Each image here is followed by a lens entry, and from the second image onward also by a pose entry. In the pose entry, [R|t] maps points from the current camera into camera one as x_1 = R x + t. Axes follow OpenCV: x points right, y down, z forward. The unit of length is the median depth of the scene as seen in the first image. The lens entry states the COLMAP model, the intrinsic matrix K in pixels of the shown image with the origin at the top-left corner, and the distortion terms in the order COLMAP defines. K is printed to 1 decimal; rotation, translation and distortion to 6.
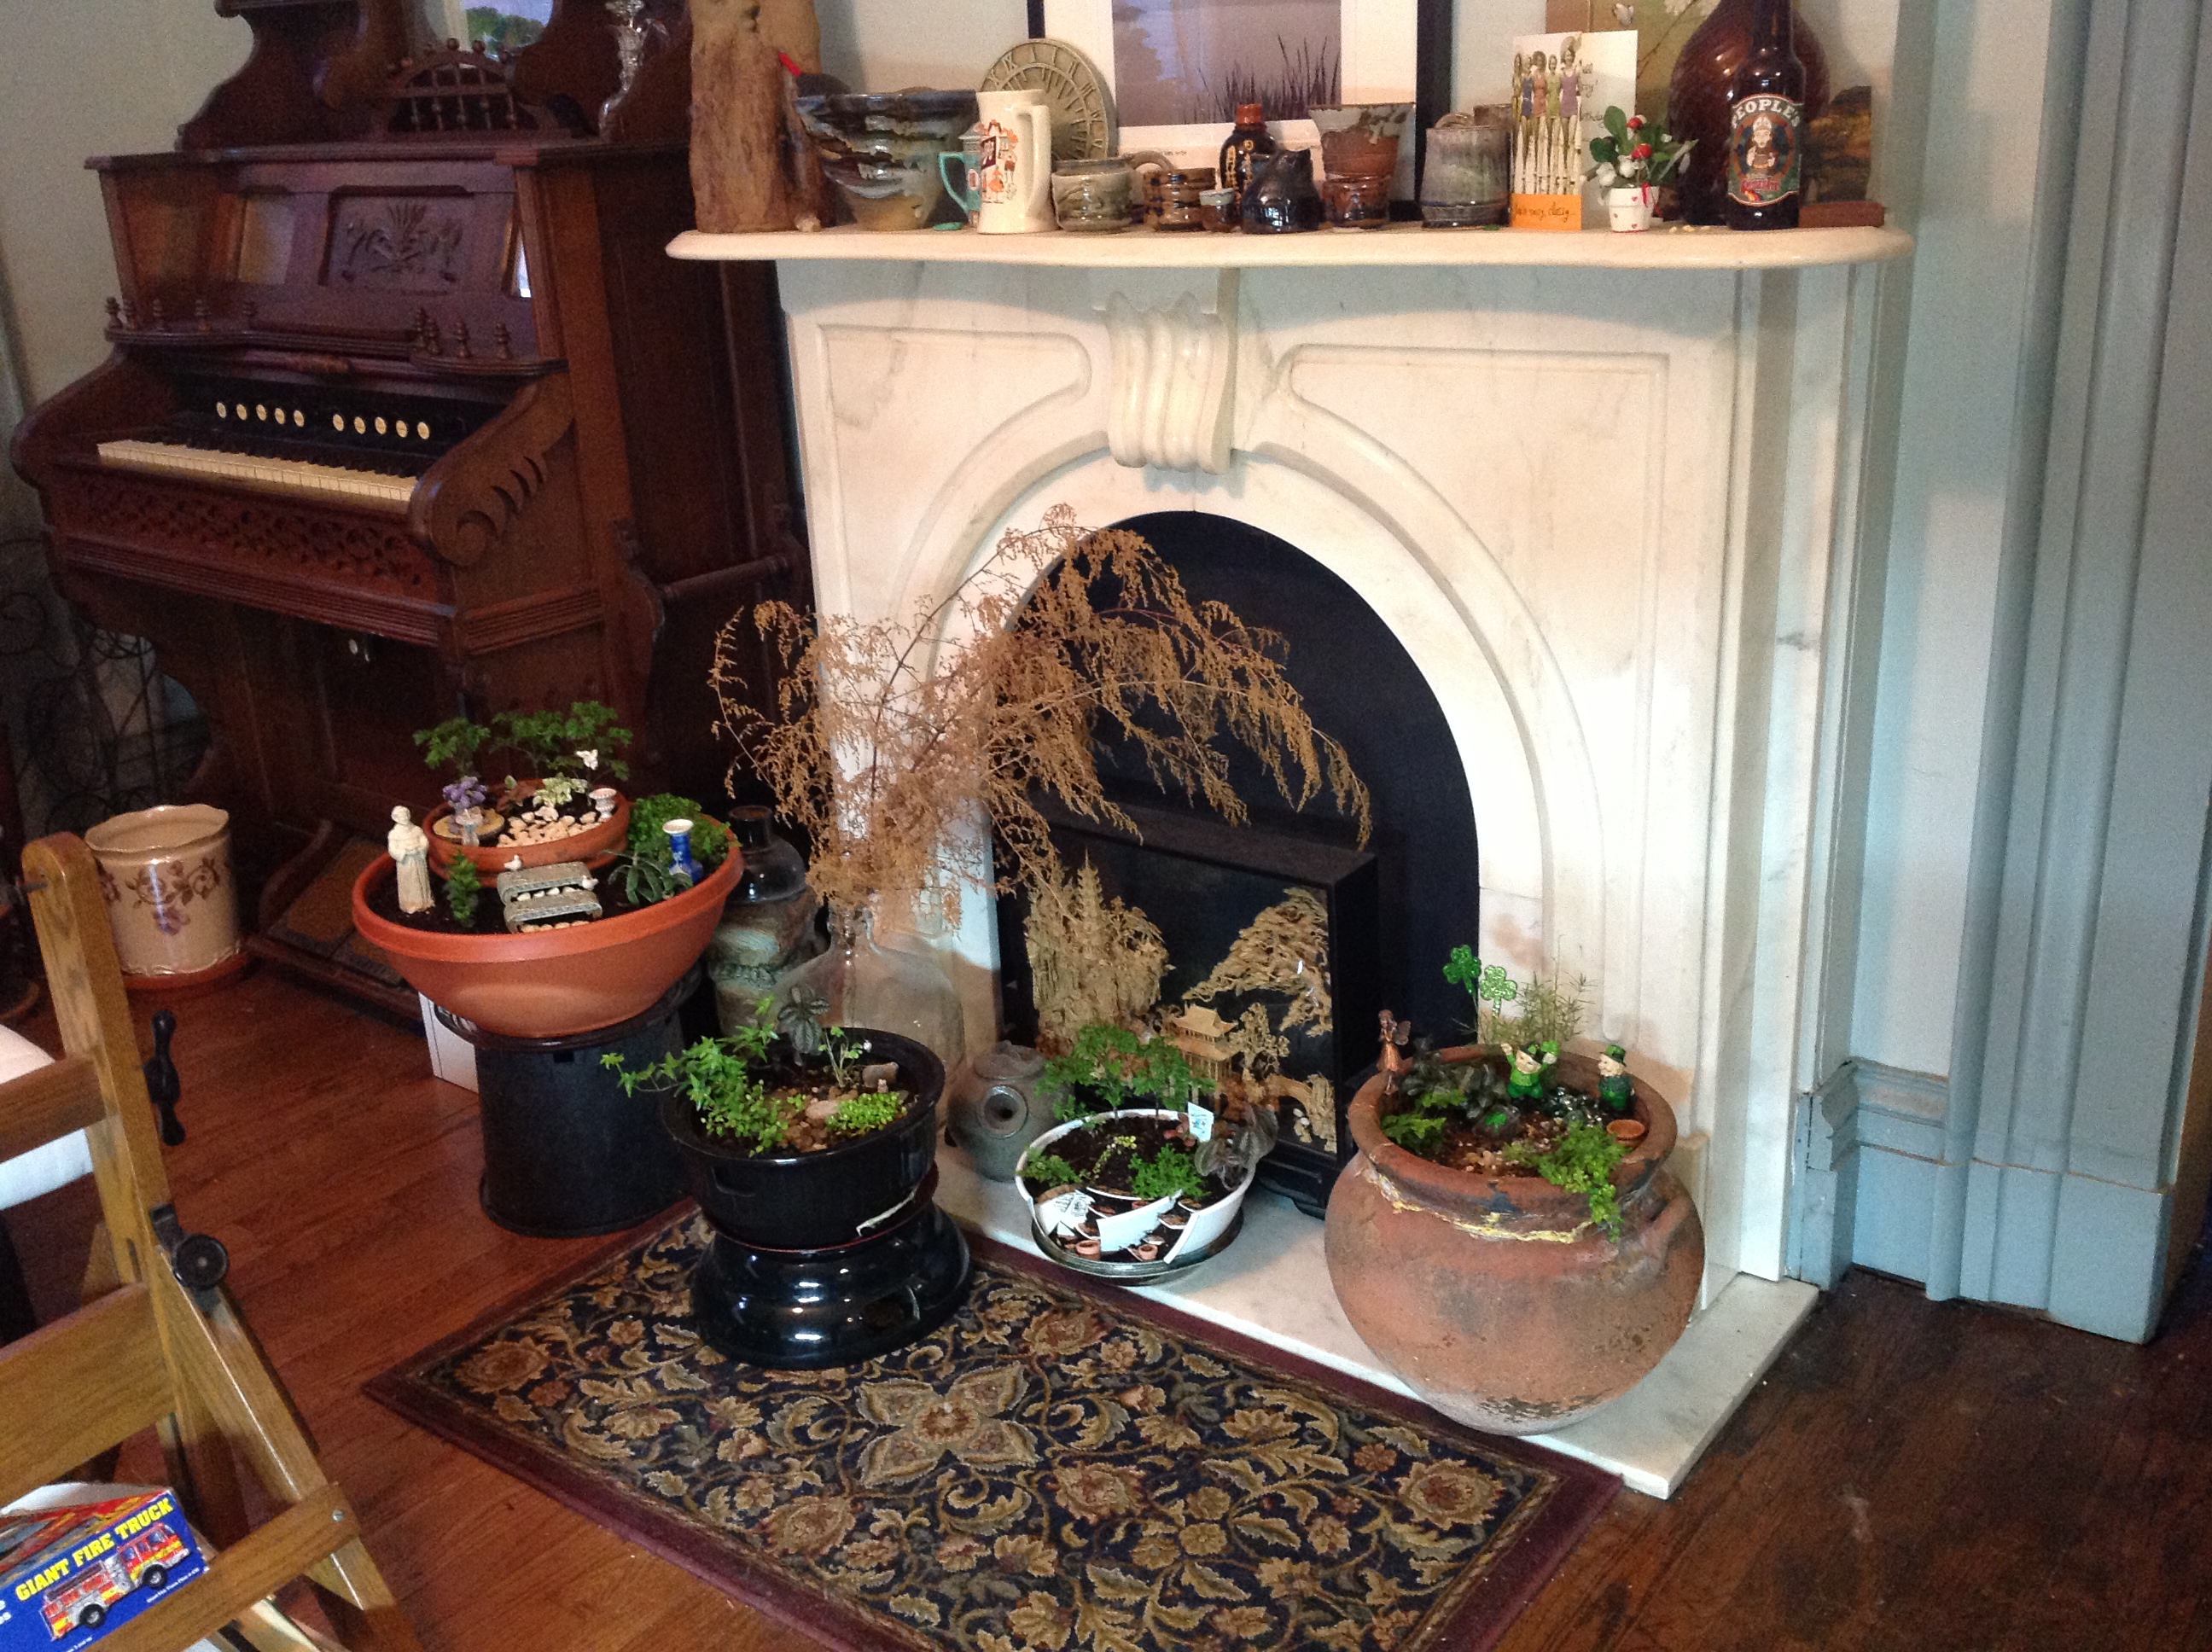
lens RADIAL K [[2060.1, 0, 1106.0], [0, 2060.1, 826.0], [0, 0, 1]] dist [0.177521, -0.528951]
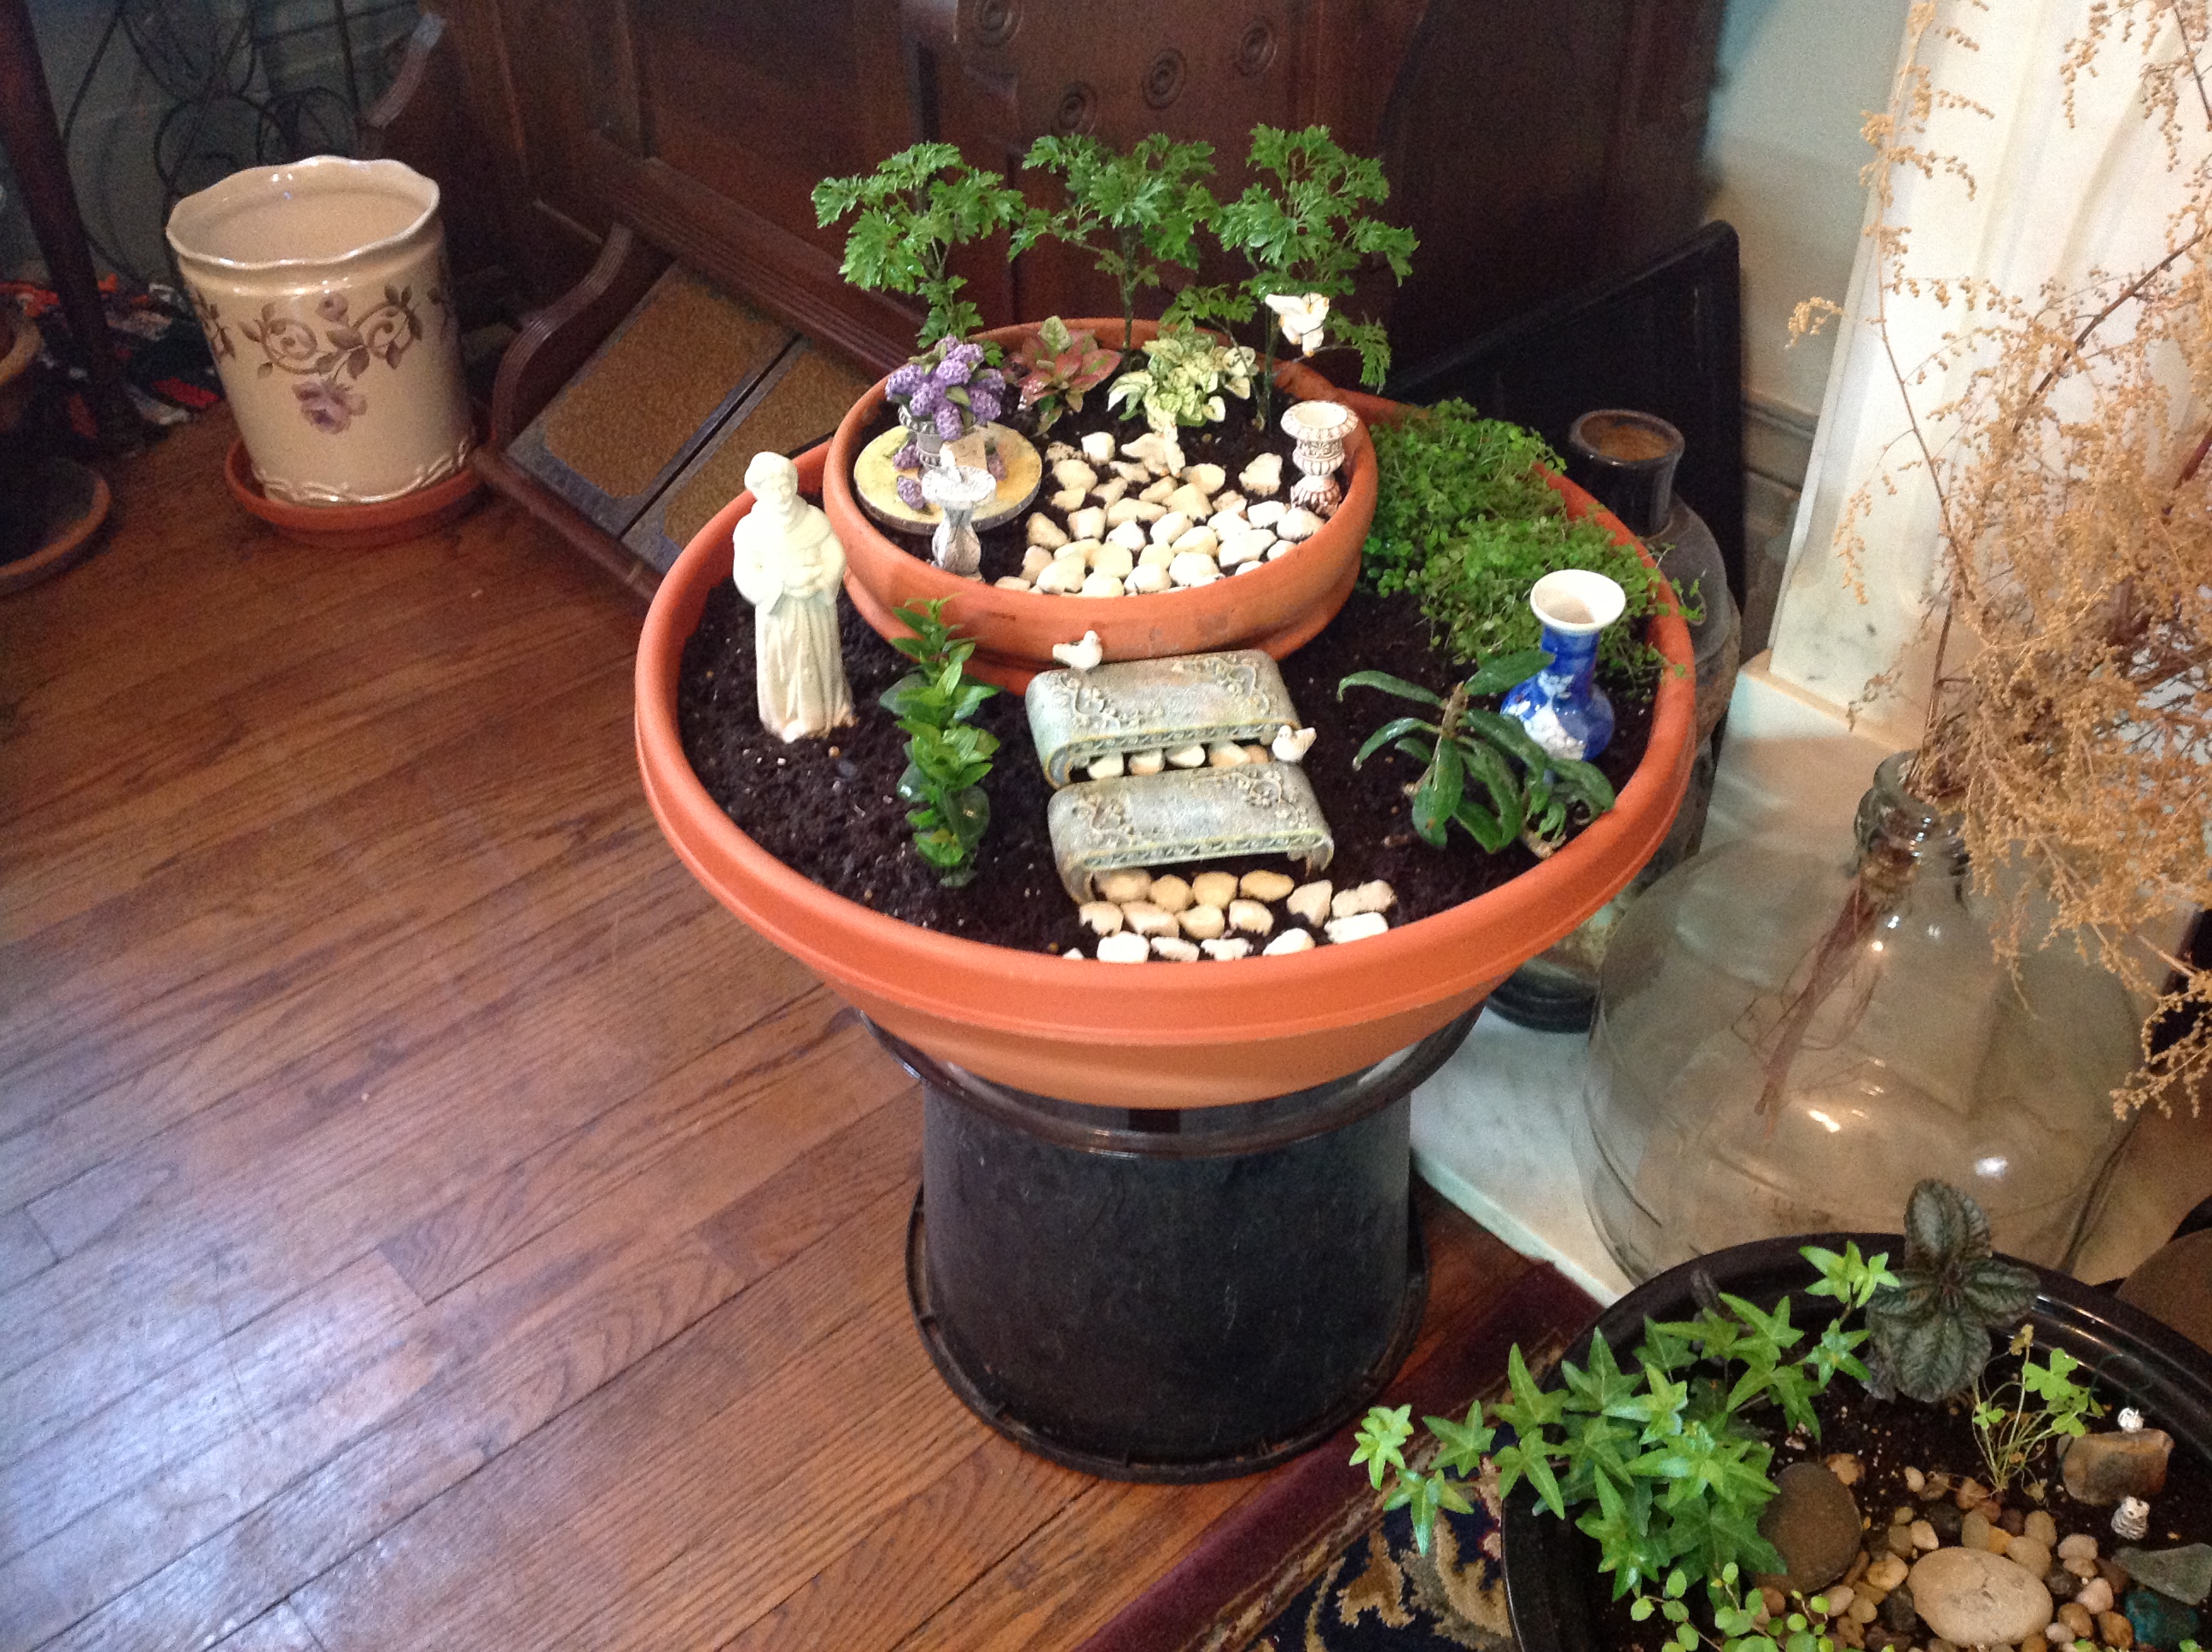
lens RADIAL K [[2060.1, 0, 1106.0], [0, 2060.1, 826.0], [0, 0, 1]] dist [0.177521, -0.528951]
pose [[0.981015, 0.144105, -0.129780, -0.221386], [-0.089163, 0.929439, 0.358041, -0.073532], [0.172218, -0.339672, 0.924642, 0.646450]]
